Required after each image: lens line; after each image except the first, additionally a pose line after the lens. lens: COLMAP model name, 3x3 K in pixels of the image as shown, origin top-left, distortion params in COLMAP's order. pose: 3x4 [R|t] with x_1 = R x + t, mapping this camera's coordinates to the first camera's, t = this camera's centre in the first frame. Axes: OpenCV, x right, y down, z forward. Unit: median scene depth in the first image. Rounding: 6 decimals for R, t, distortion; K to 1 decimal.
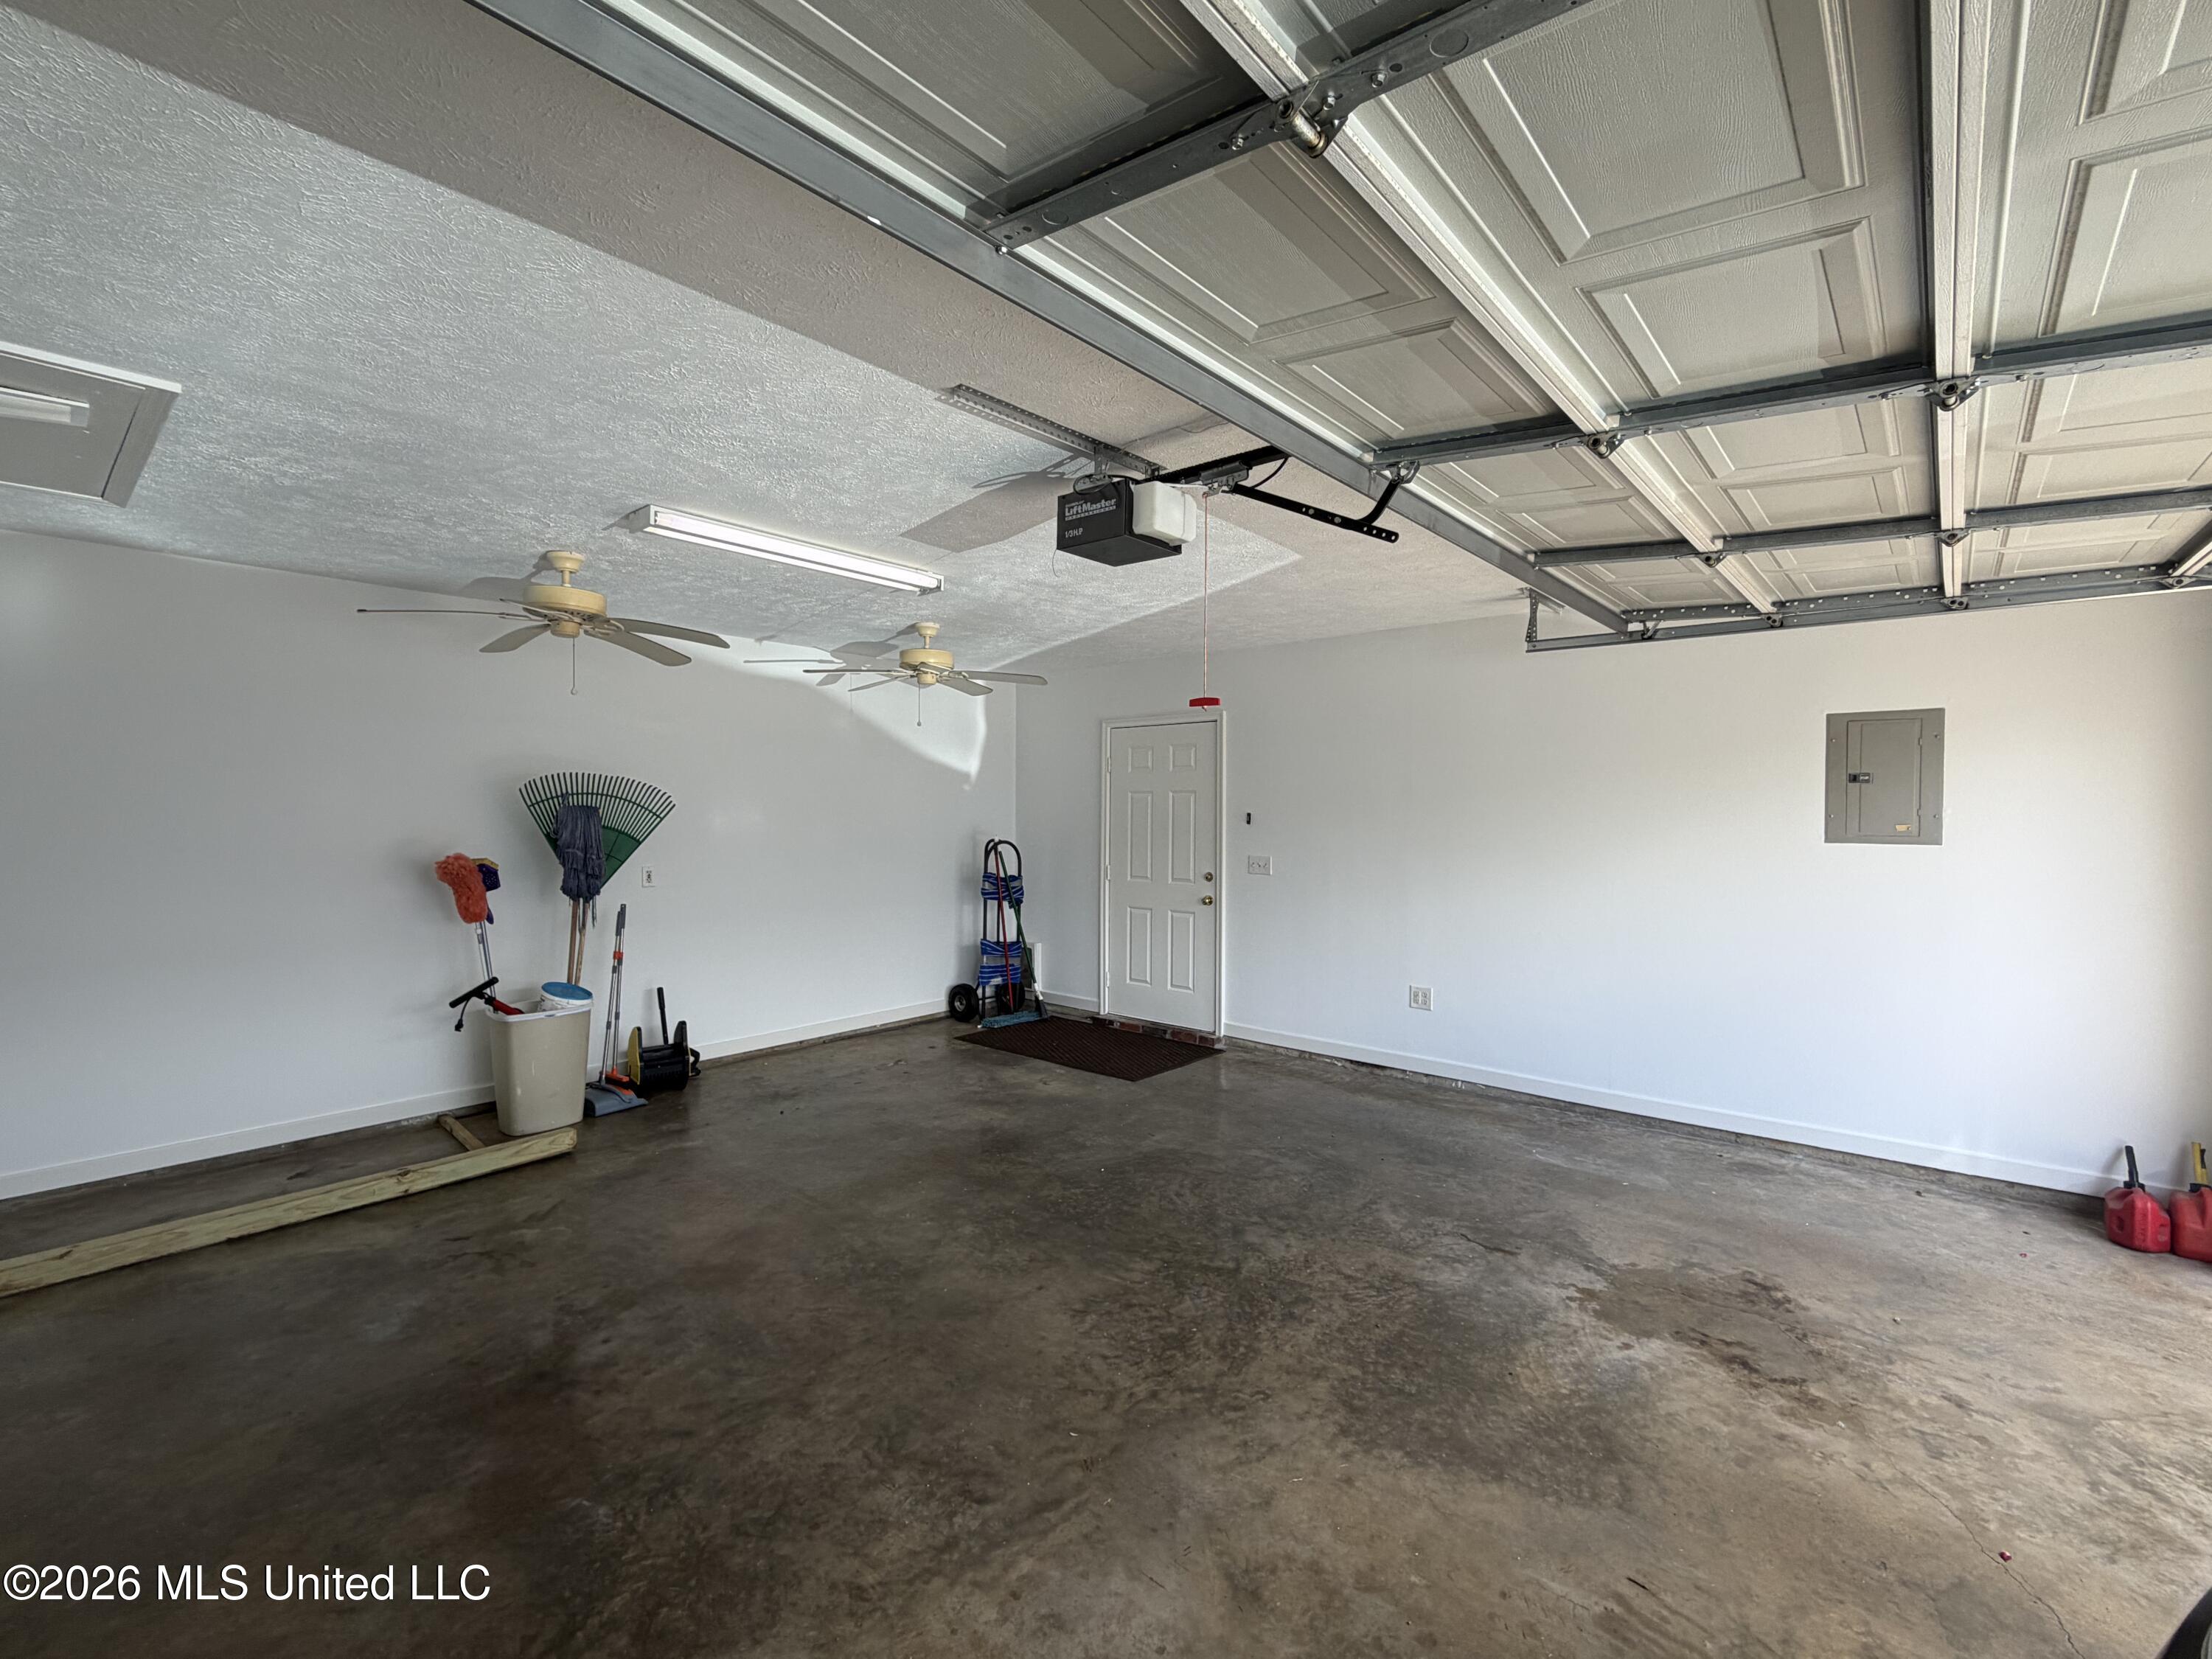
lens RADIAL K [[957.7, 0, 1103.1], [0, 957.7, 828.6], [0, 0, 1]] dist [0.000888, -0.000923]
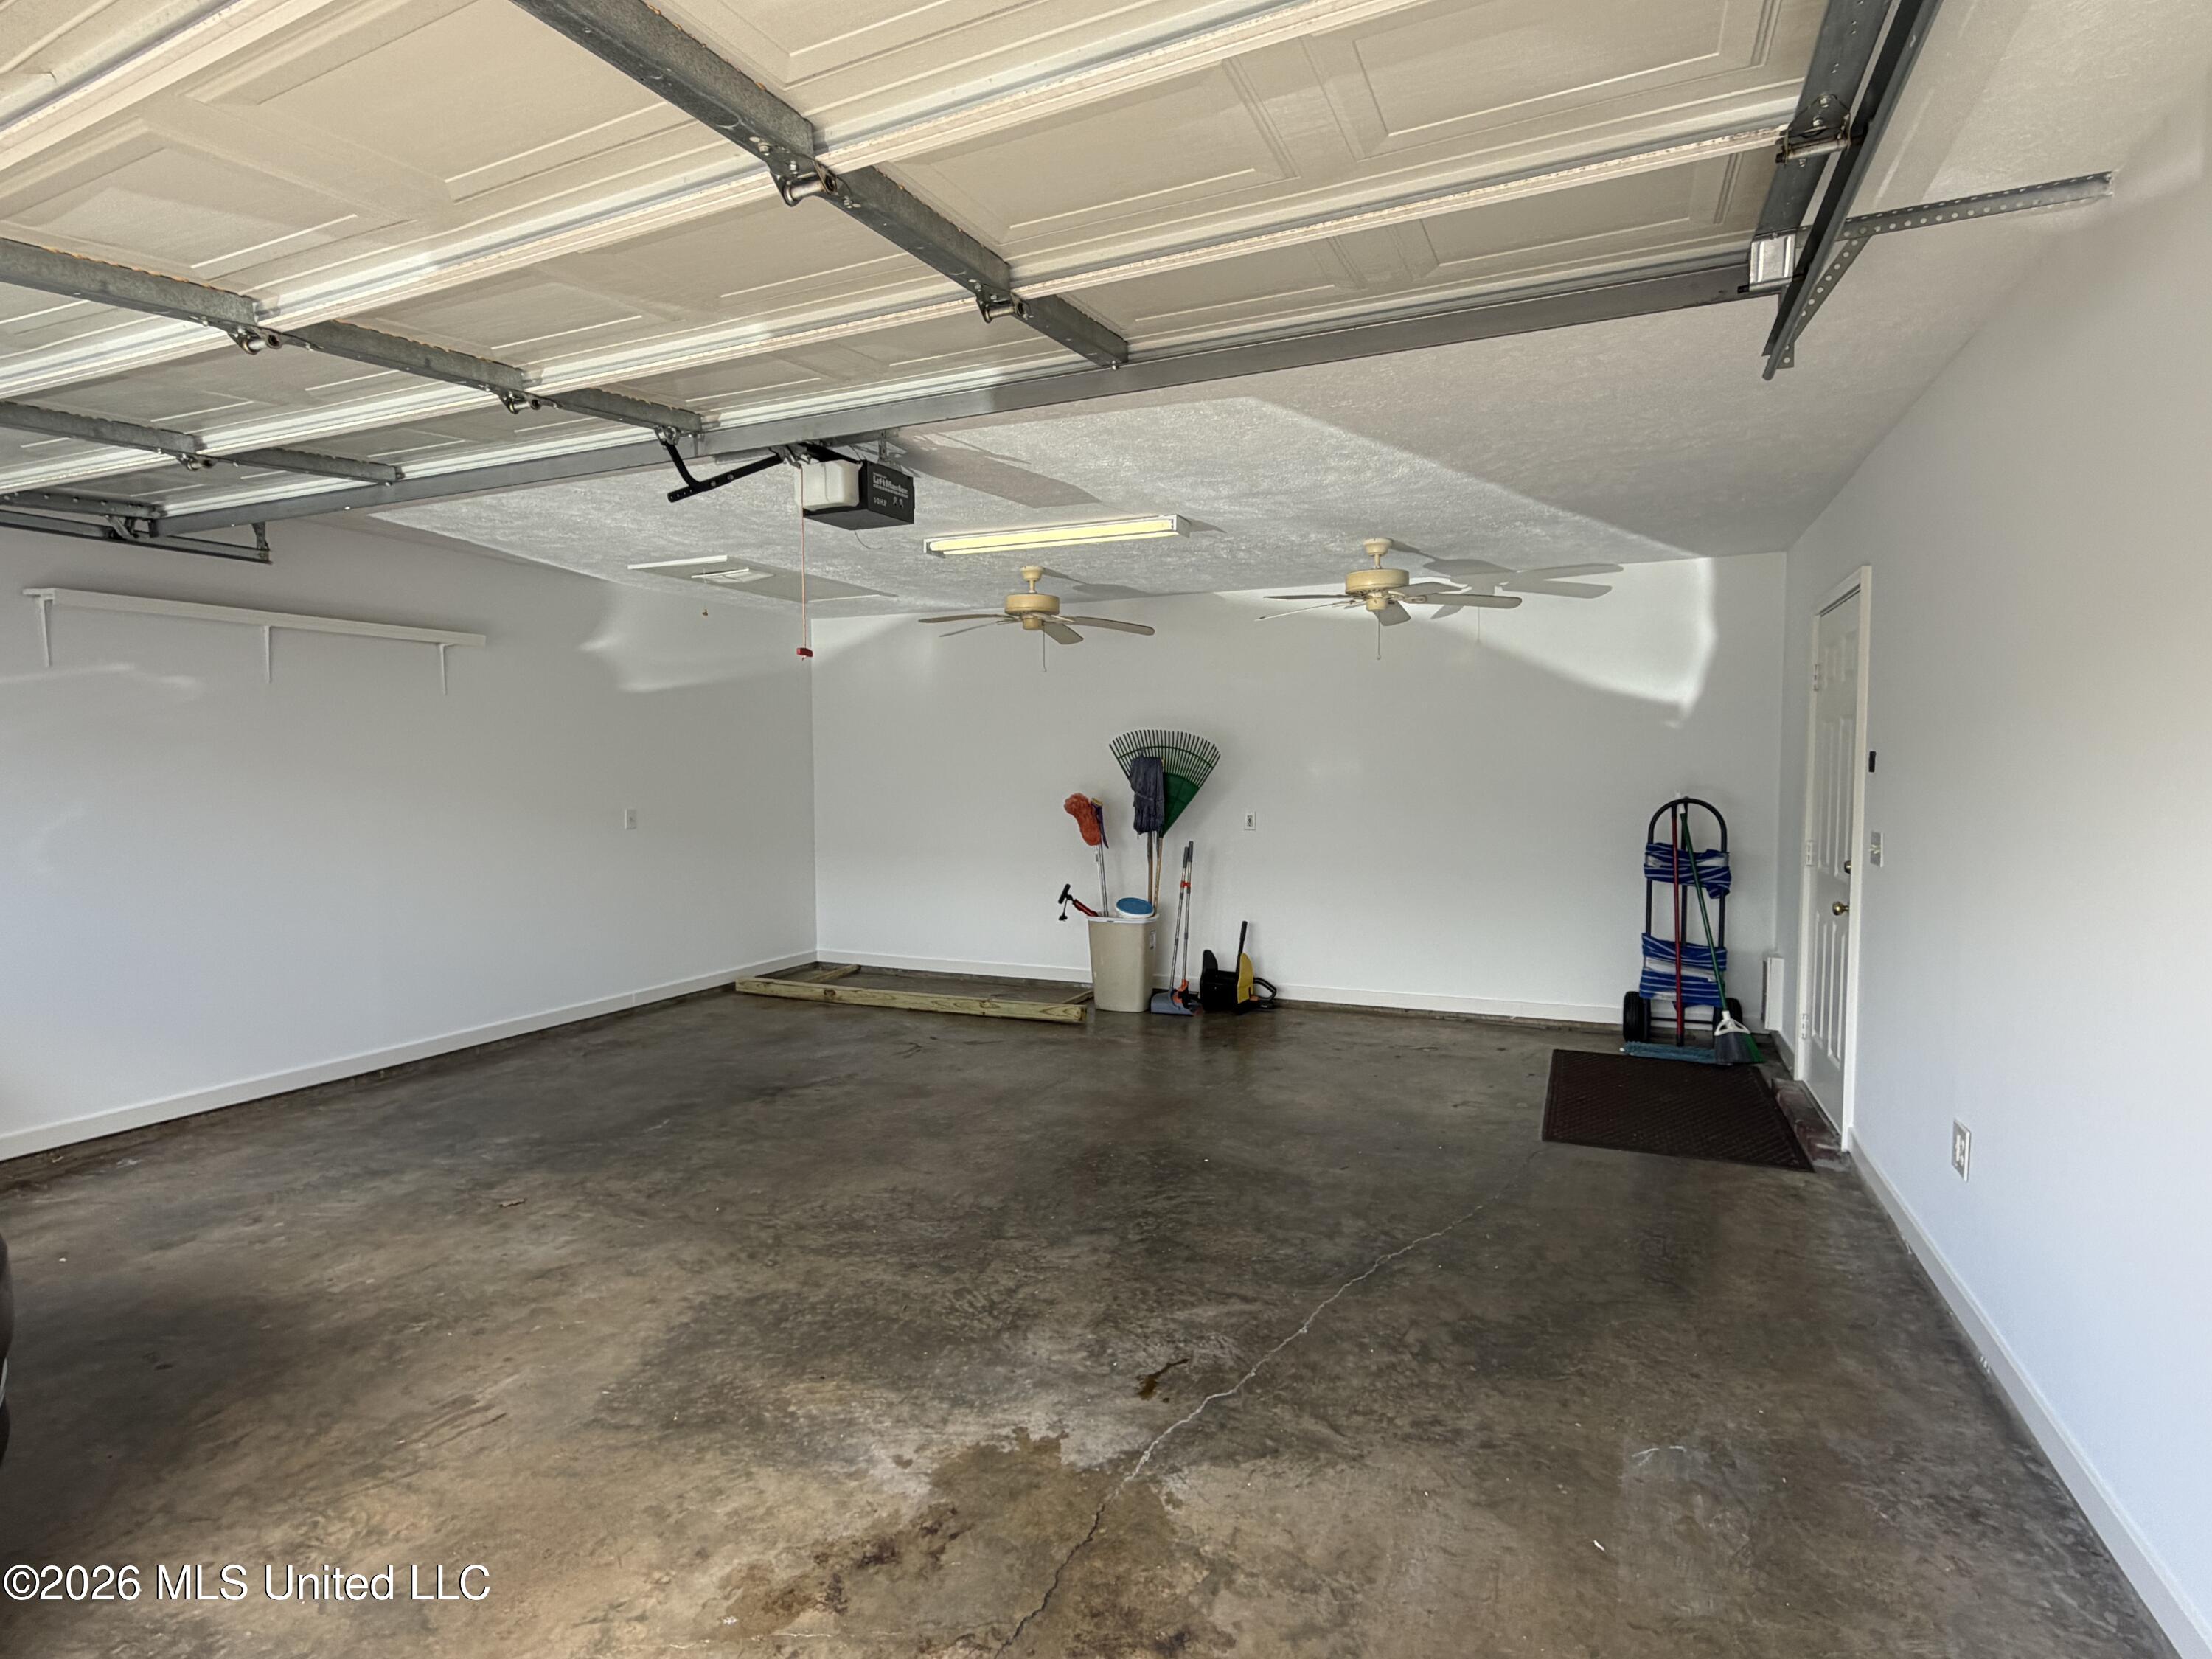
lens RADIAL K [[1120.9, 0, 1103.7], [0, 1120.9, 831.7], [0, 0, 1]] dist [-0.000293, 0.000232]
pose [[0.307012, 0.046845, -0.950552, 1.179418], [-0.012383, 0.998900, 0.045228, 0.010703], [0.951625, -0.002115, 0.307254, 0.746139]]
